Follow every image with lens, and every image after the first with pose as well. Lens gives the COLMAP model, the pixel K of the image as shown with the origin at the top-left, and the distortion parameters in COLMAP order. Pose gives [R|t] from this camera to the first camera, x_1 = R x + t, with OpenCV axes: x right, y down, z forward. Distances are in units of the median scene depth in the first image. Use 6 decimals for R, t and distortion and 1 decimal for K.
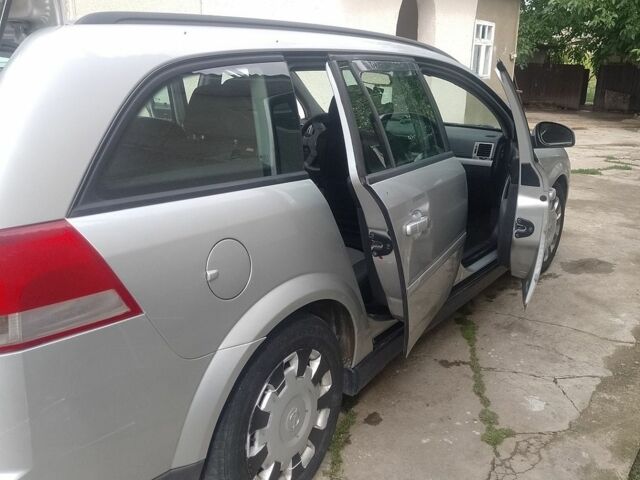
lens RADIAL K [[577.6, 0, 320.0], [0, 577.6, 240.0], [0, 0, 1]] dist [0.088160, -0.158178]
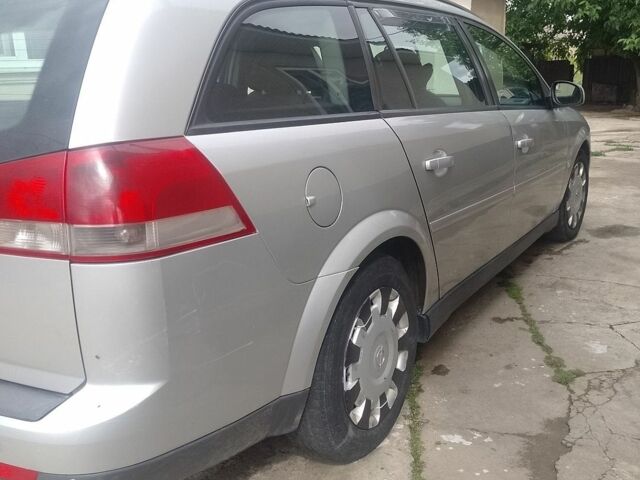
lens RADIAL K [[577.6, 0, 320.0], [0, 577.6, 240.0], [0, 0, 1]] dist [0.088160, -0.158178]
pose [[0.998066, -0.061185, 0.010951, -0.113432], [0.061414, 0.997869, -0.022031, 0.093124], [-0.009580, 0.022661, 0.999697, -0.006652]]
